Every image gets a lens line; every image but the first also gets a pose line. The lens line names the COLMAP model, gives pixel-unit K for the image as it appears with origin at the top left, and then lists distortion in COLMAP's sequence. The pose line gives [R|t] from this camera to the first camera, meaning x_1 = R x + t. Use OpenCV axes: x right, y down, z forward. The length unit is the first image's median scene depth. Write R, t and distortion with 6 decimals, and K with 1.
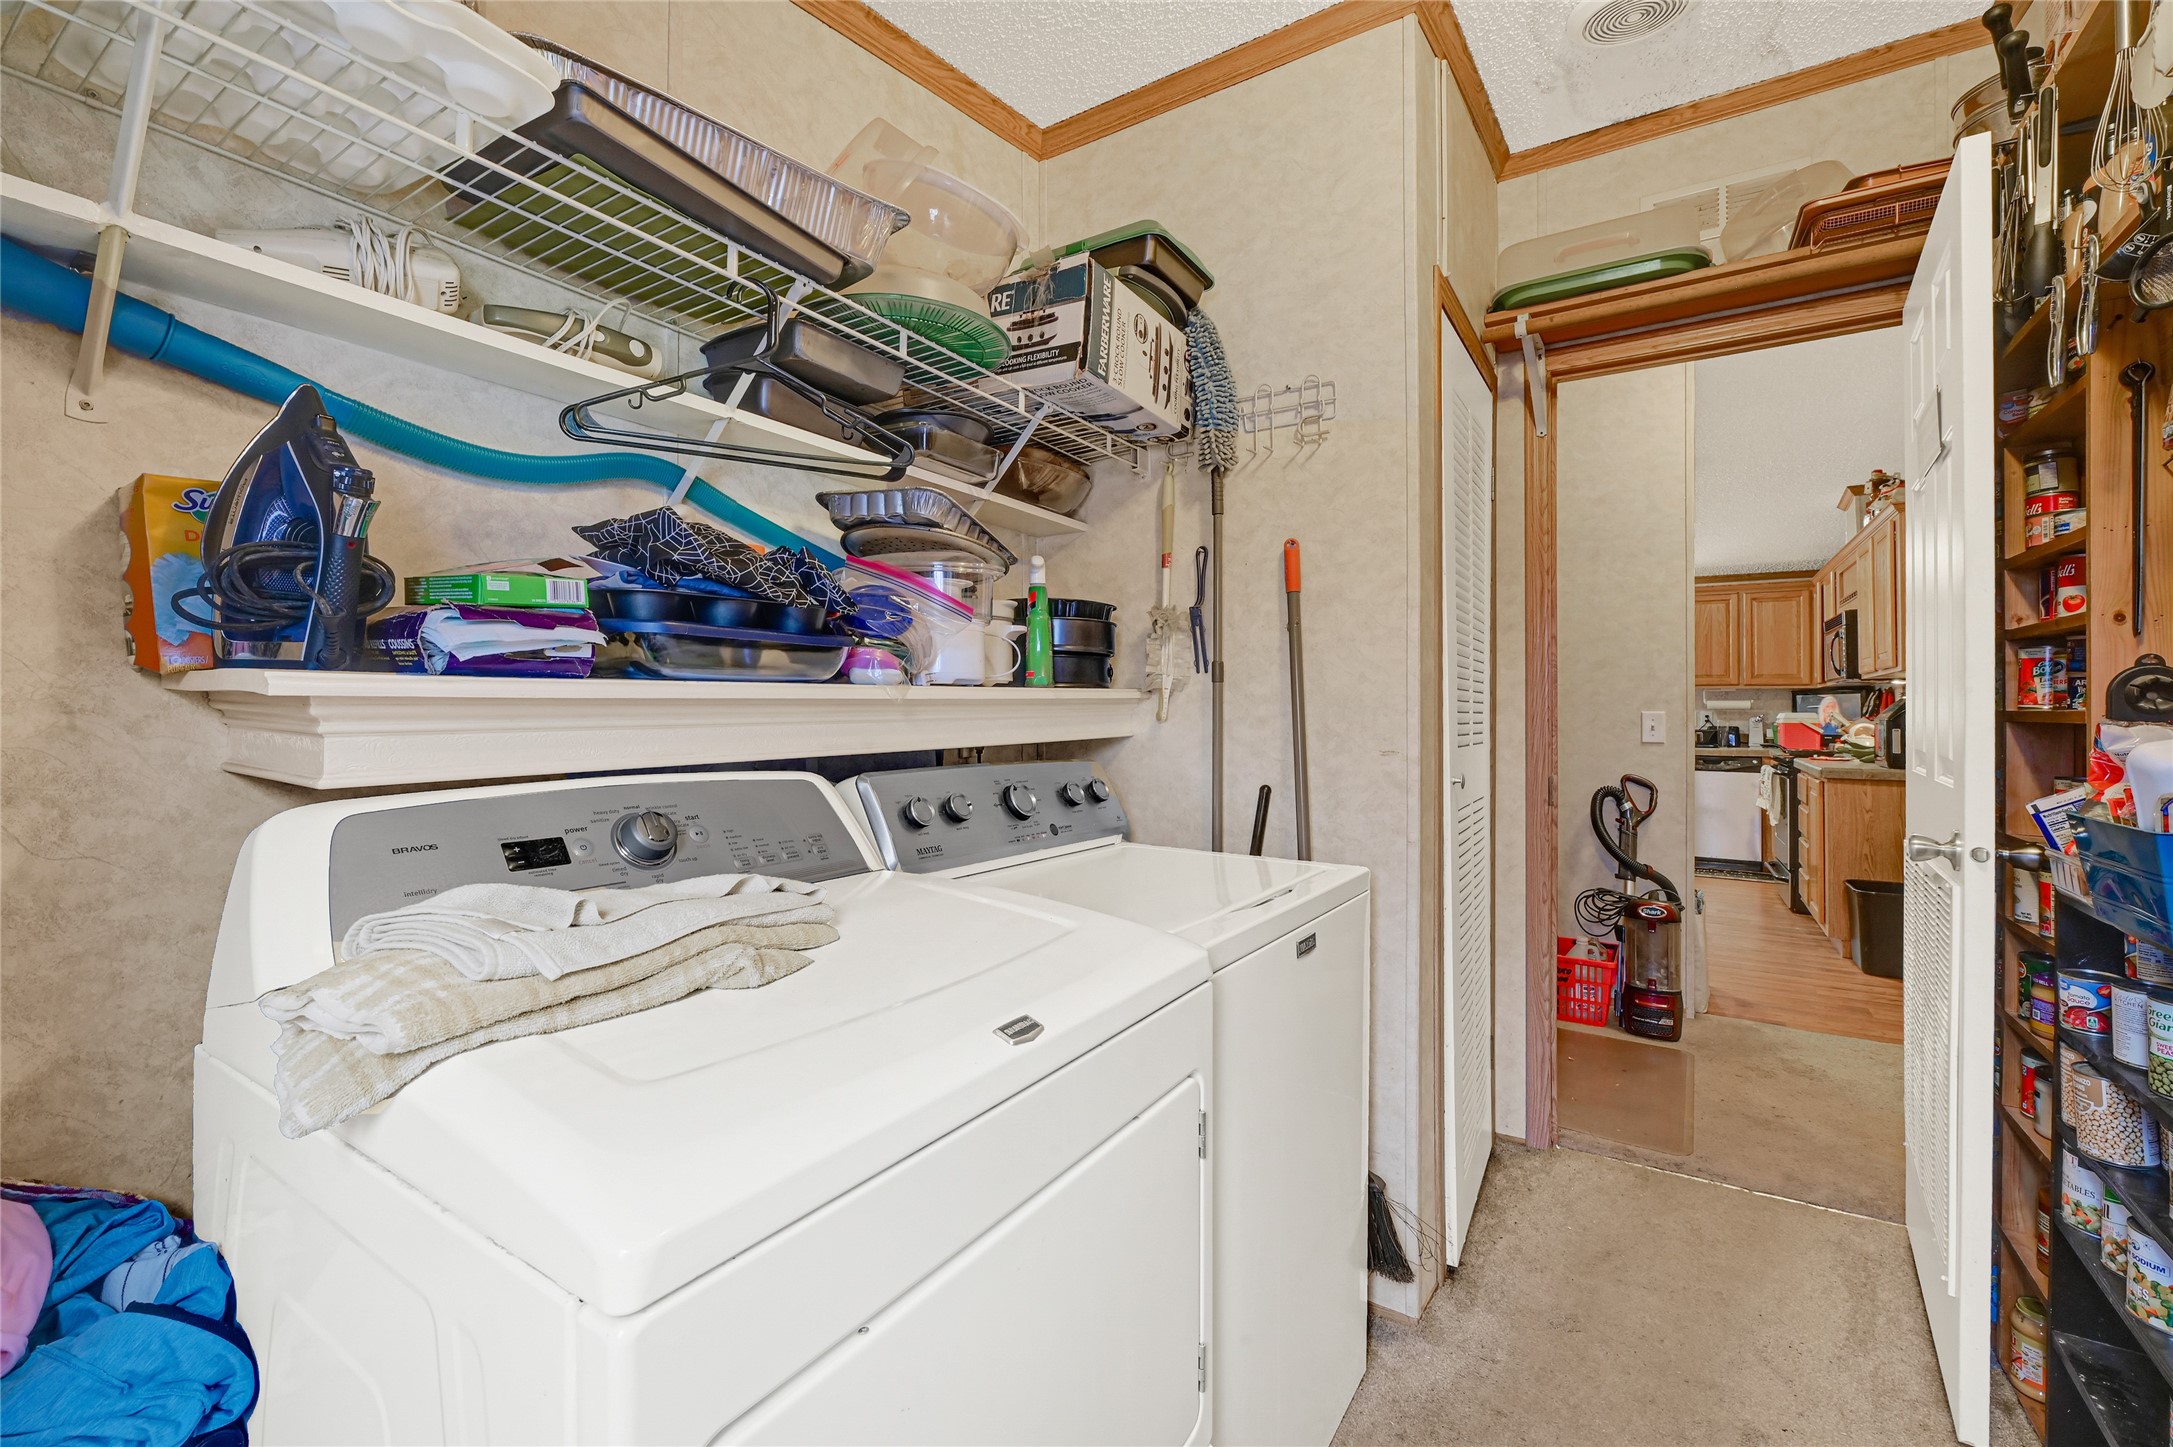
lens RADIAL K [[912.9, 0, 1090.5], [0, 912.9, 711.8], [0, 0, 1]] dist [0.002845, -0.000042]
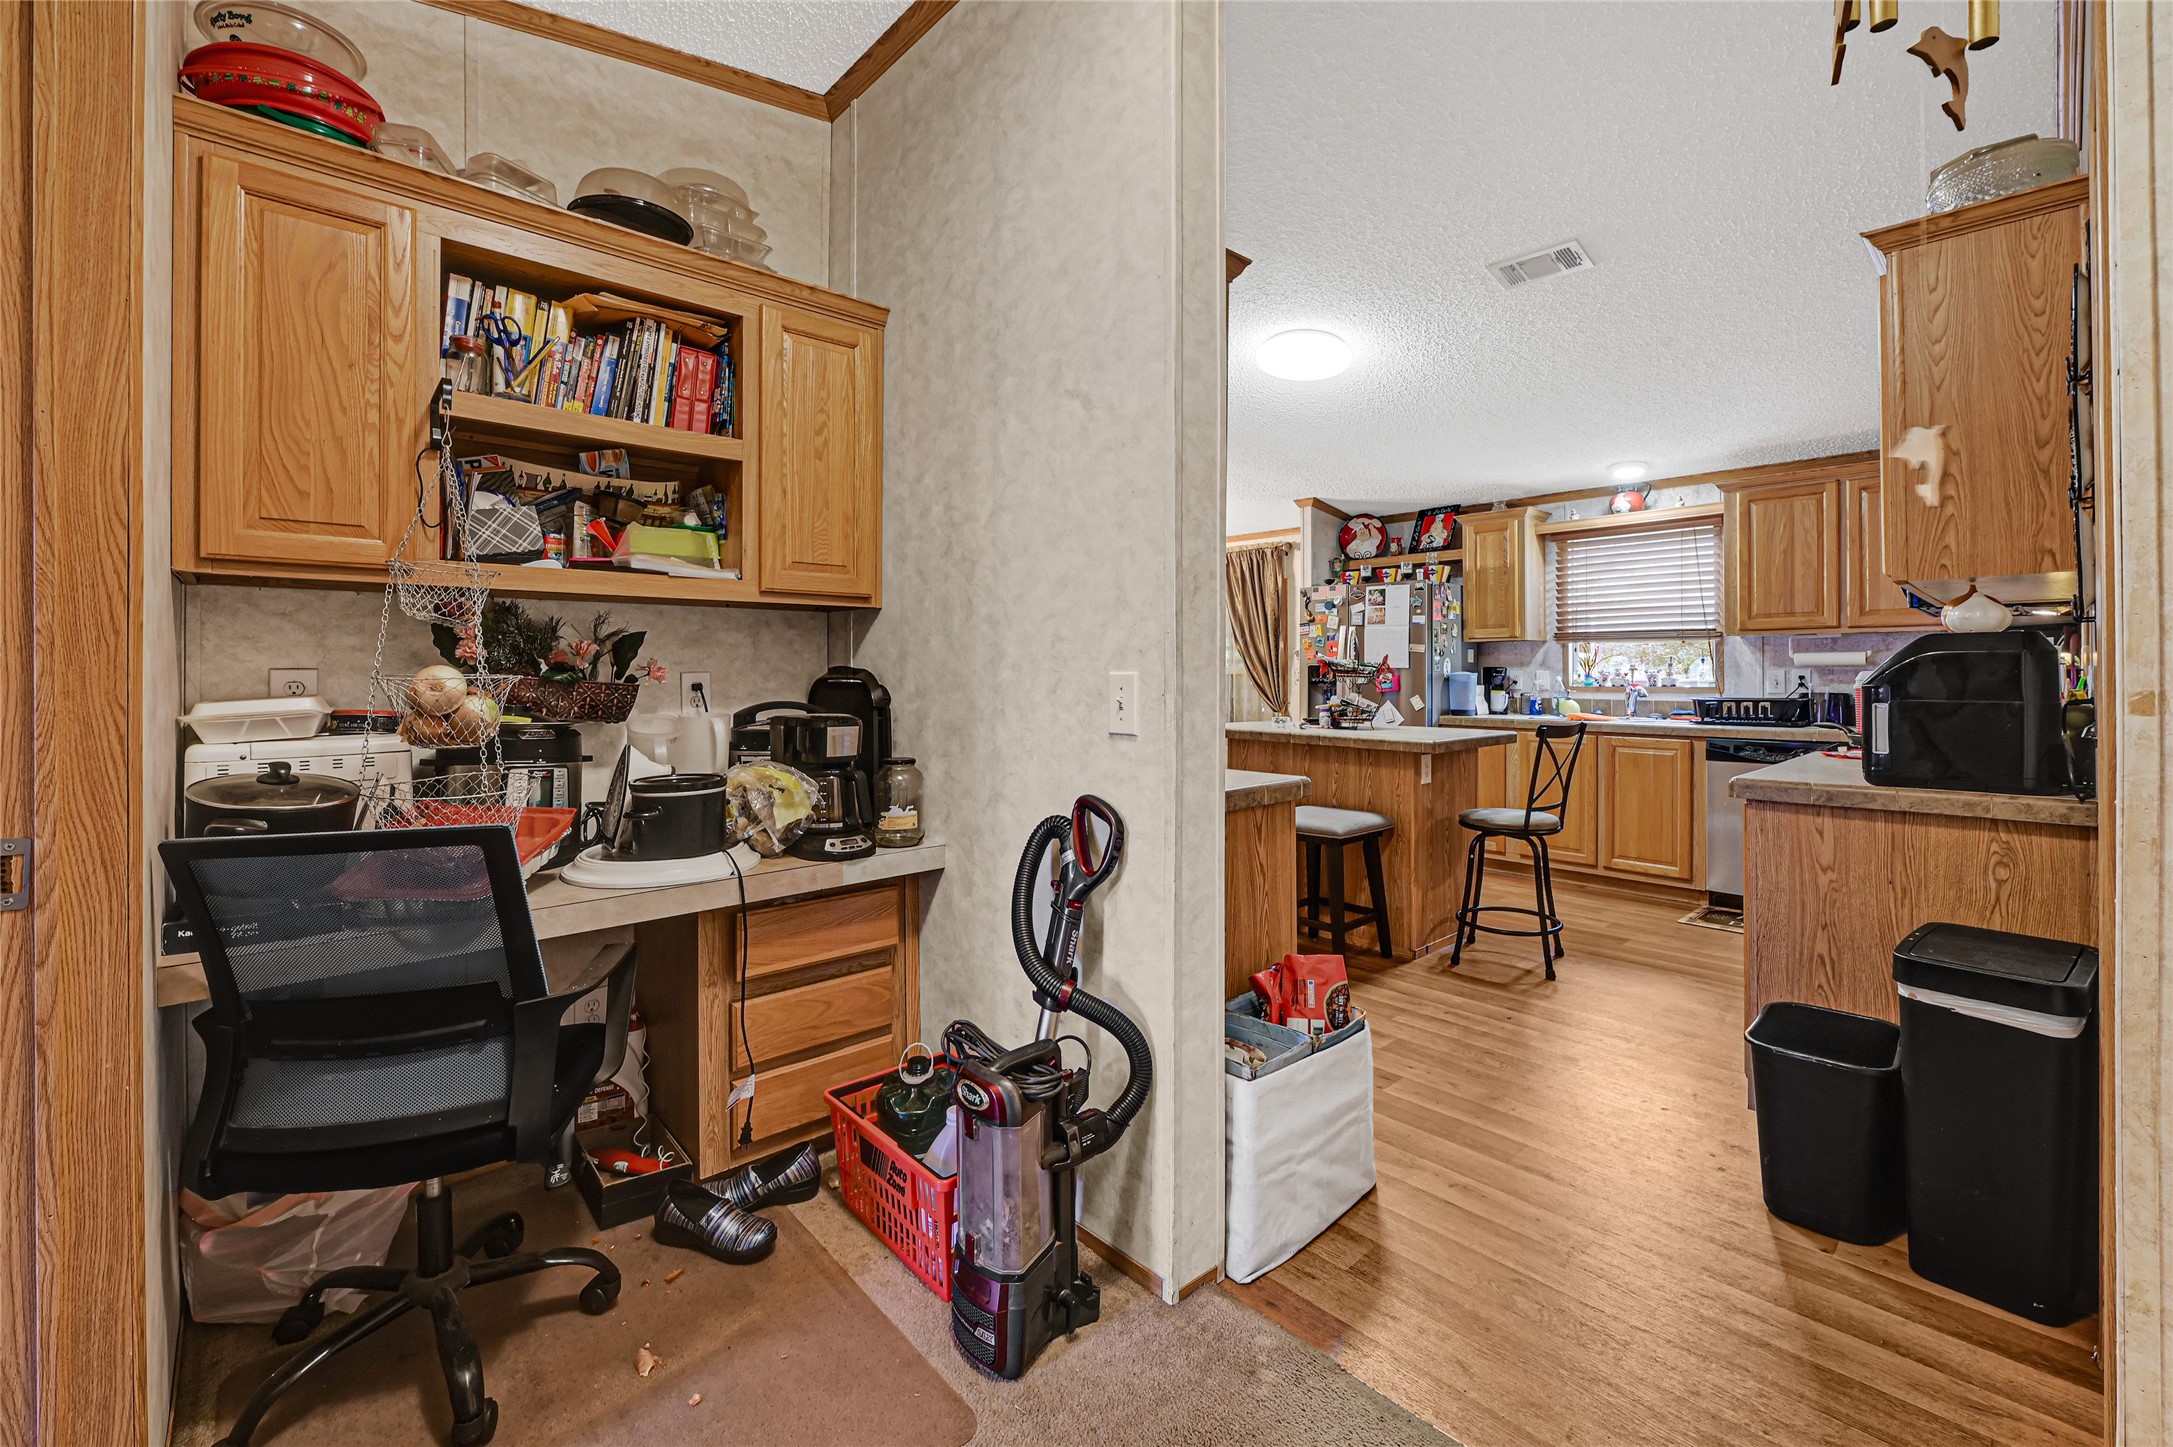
lens RADIAL K [[912.9, 0, 1092.5], [0, 912.9, 678.9], [0, 0, 1]] dist [0.002845, -0.000042]
pose [[0.965939, -0.003801, -0.258743, 0.593290], [0.004965, 0.999980, 0.003845, 0.001380], [0.258723, -0.004999, 0.965939, 0.415738]]
